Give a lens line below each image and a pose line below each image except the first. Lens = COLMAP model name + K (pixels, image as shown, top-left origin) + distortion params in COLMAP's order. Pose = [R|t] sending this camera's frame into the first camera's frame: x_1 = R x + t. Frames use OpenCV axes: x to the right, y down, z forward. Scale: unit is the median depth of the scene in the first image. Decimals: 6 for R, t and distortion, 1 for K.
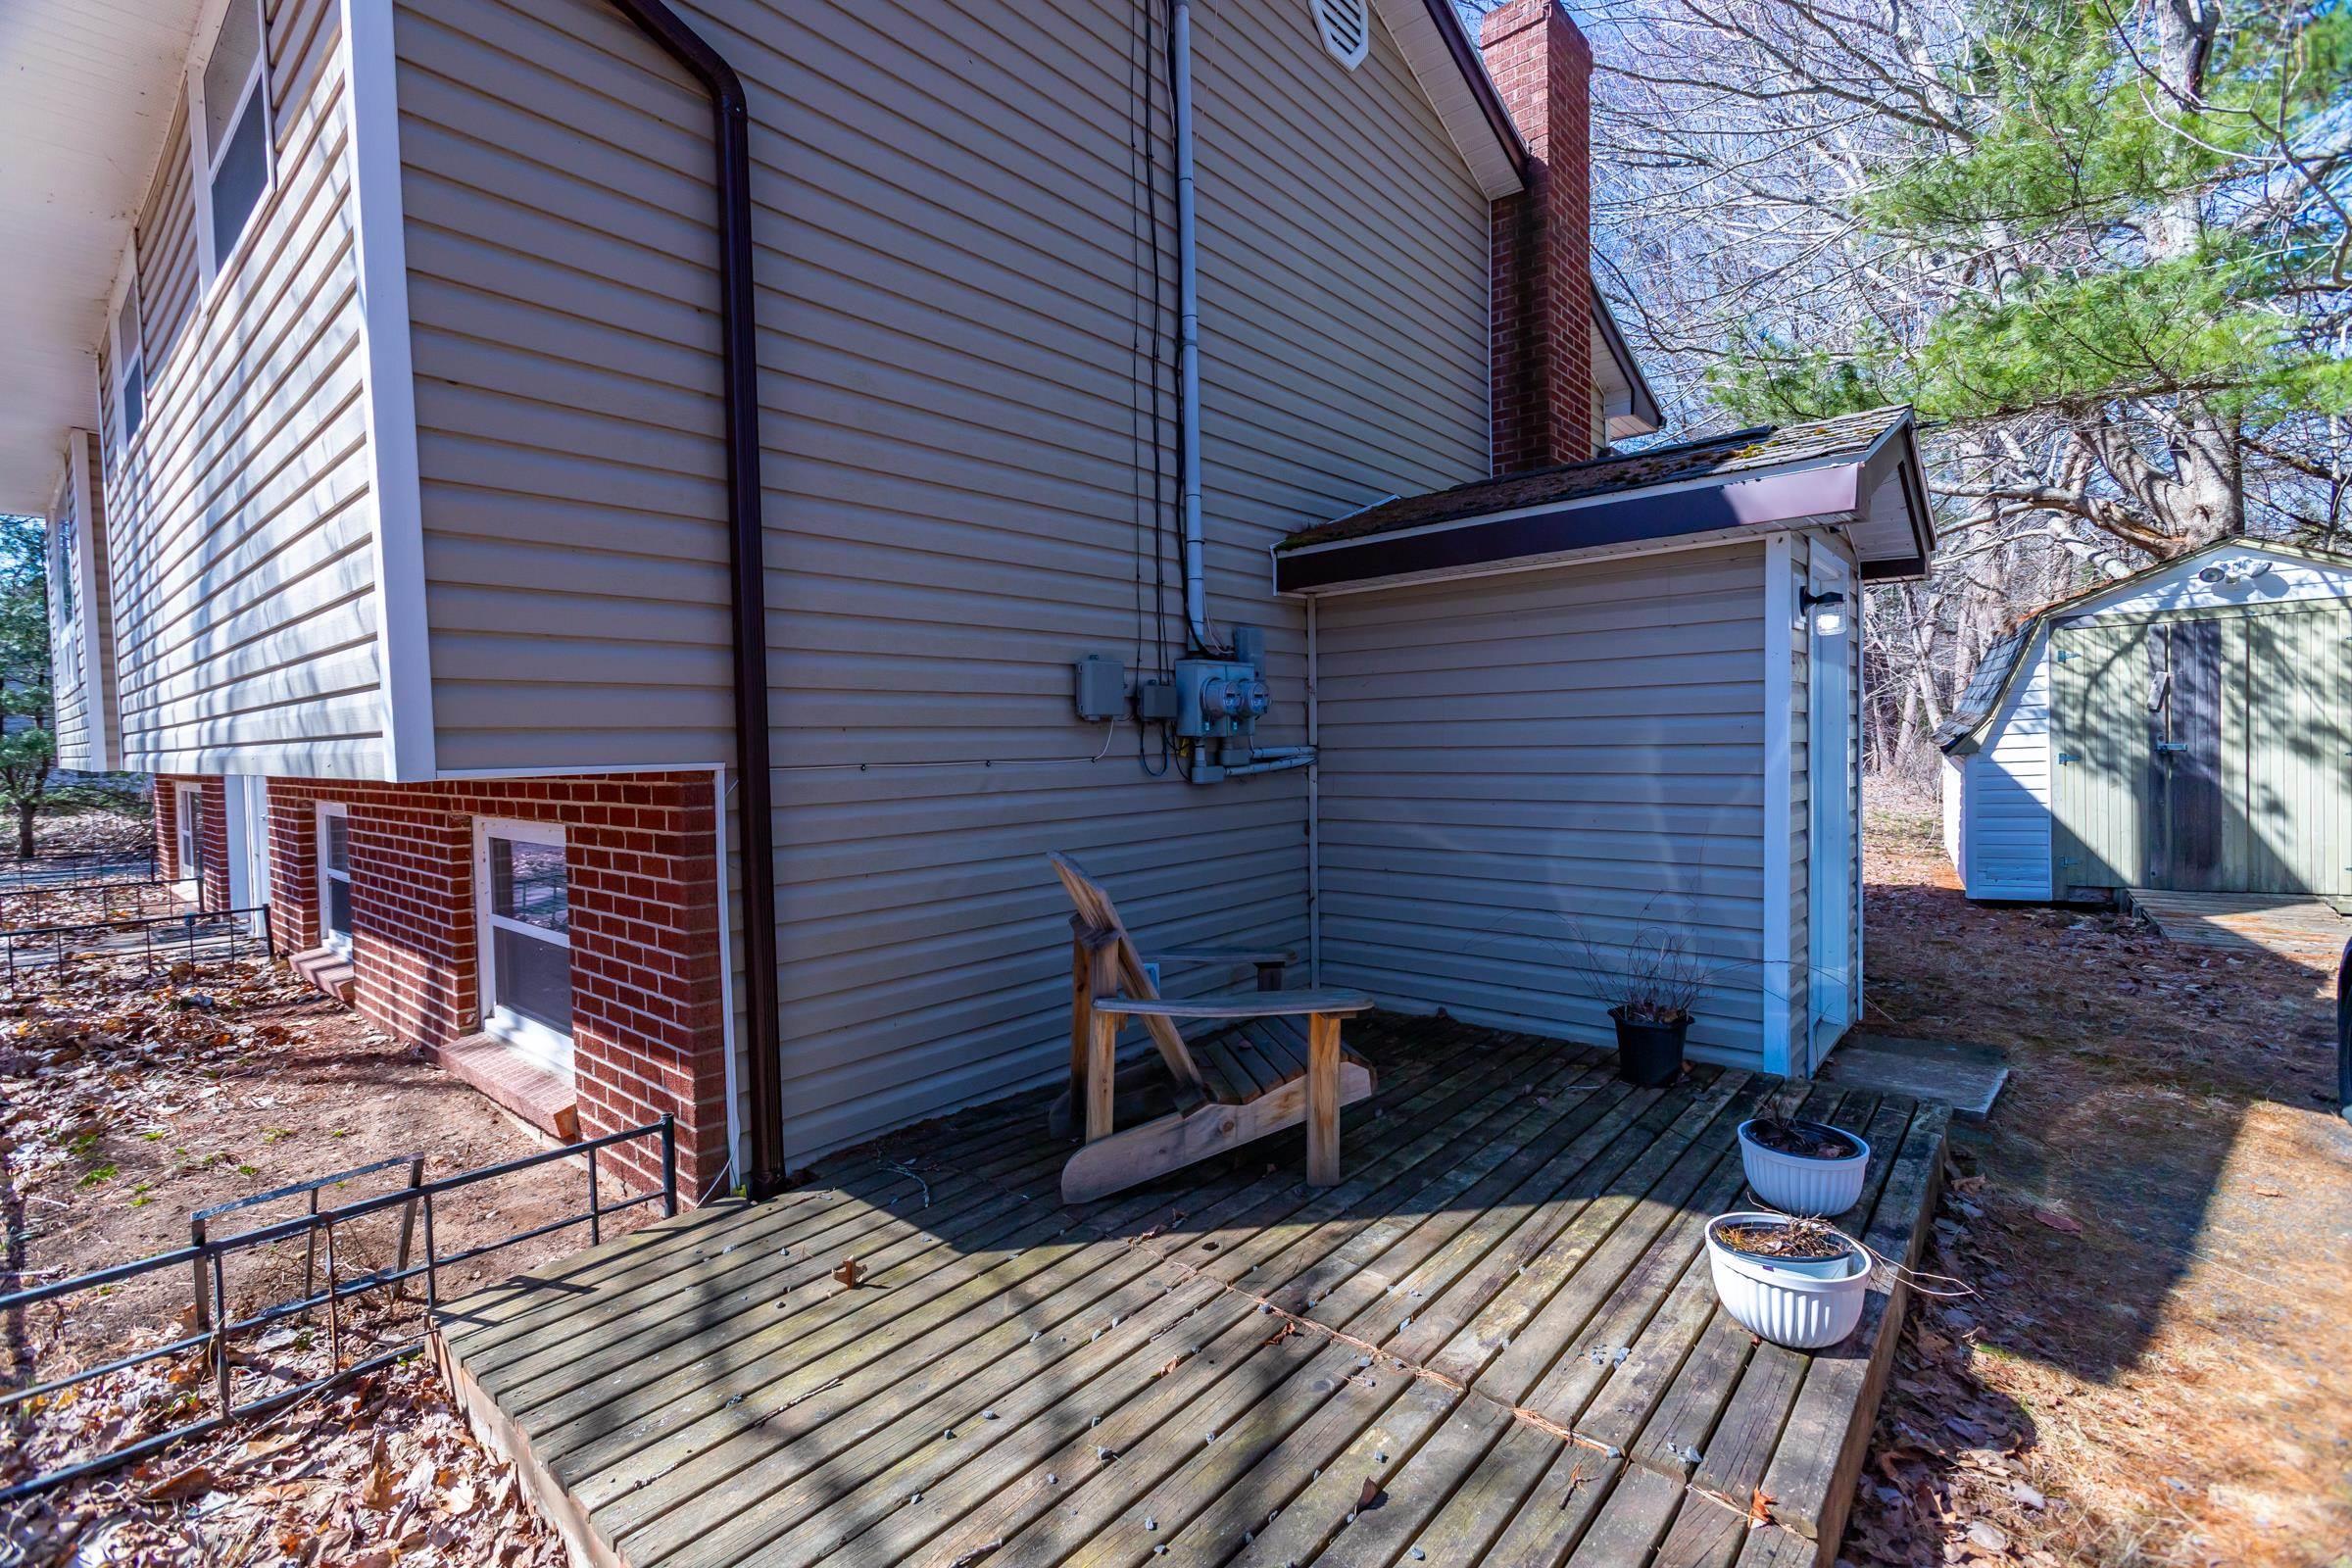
lens RADIAL K [[1059.5, 0, 1173.1], [0, 1059.5, 772.7], [0, 0, 1]] dist [0.003501, 0.000414]
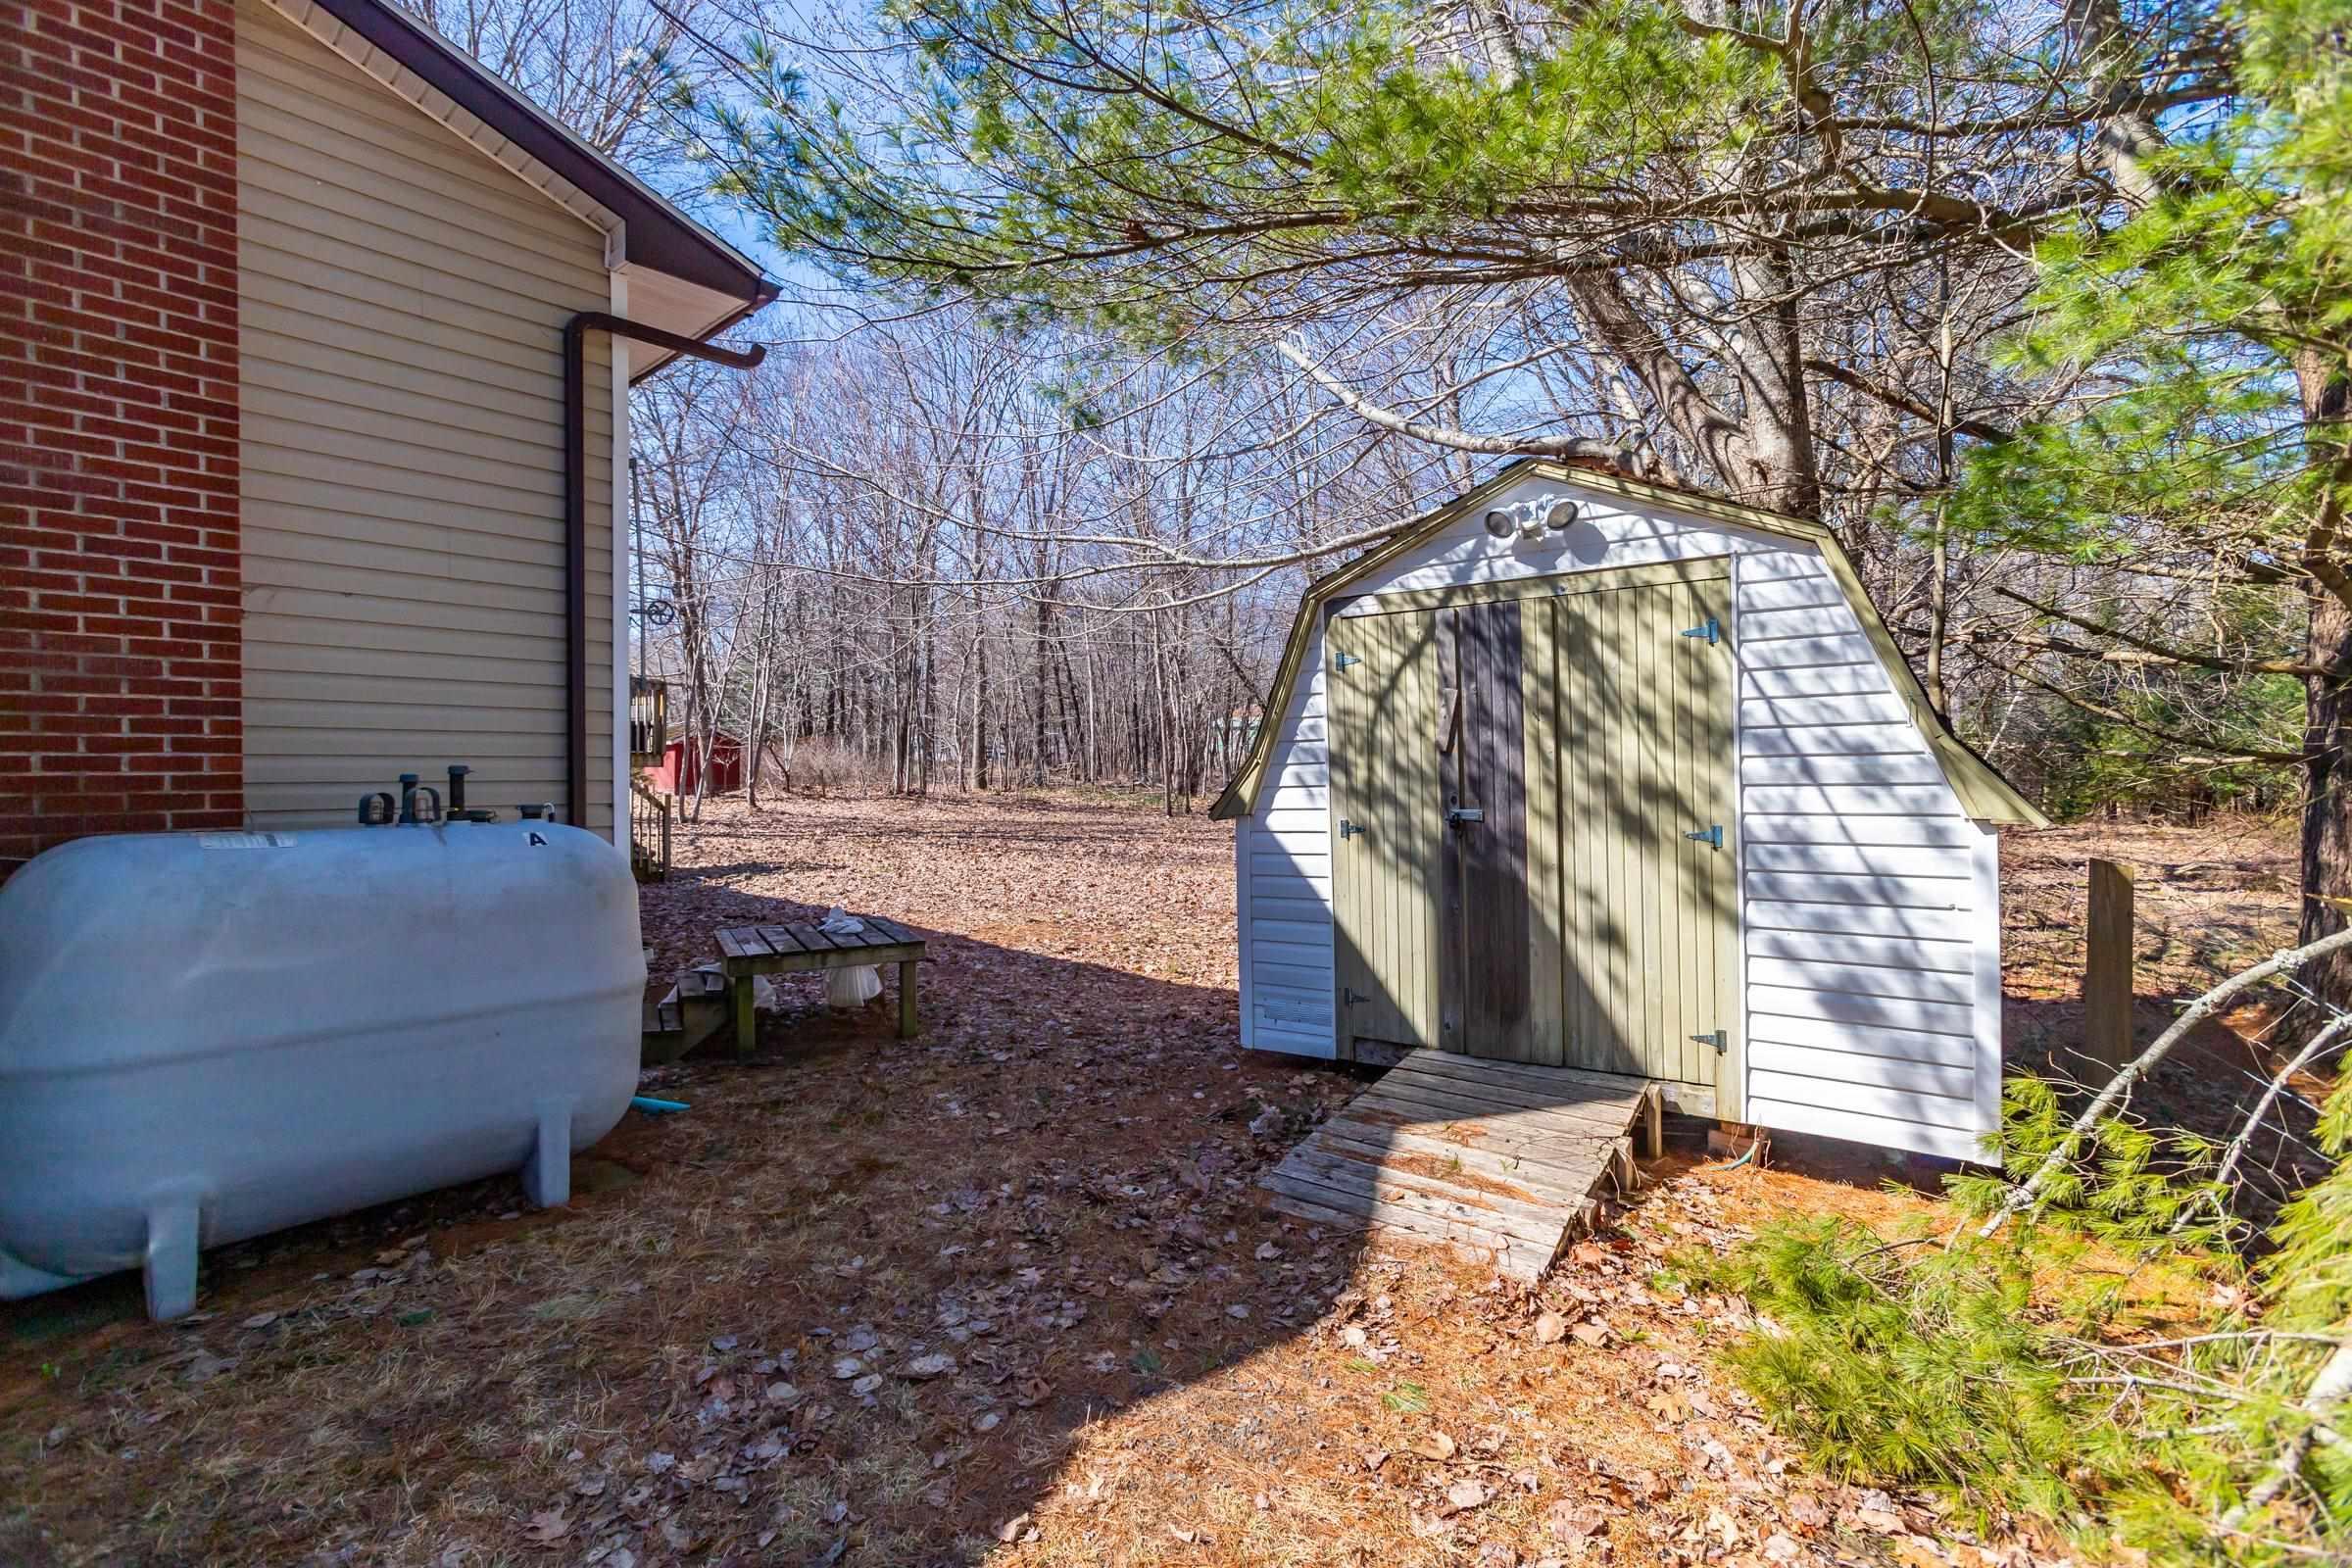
lens RADIAL K [[1059.5, 0, 1178.6], [0, 1059.5, 787.9], [0, 0, 1]] dist [0.003501, 0.000414]
pose [[0.999695, 0.023415, 0.007866, 0.772608], [-0.023362, 0.999704, -0.006789, -0.032679], [-0.008023, 0.006603, 0.999946, 0.407989]]
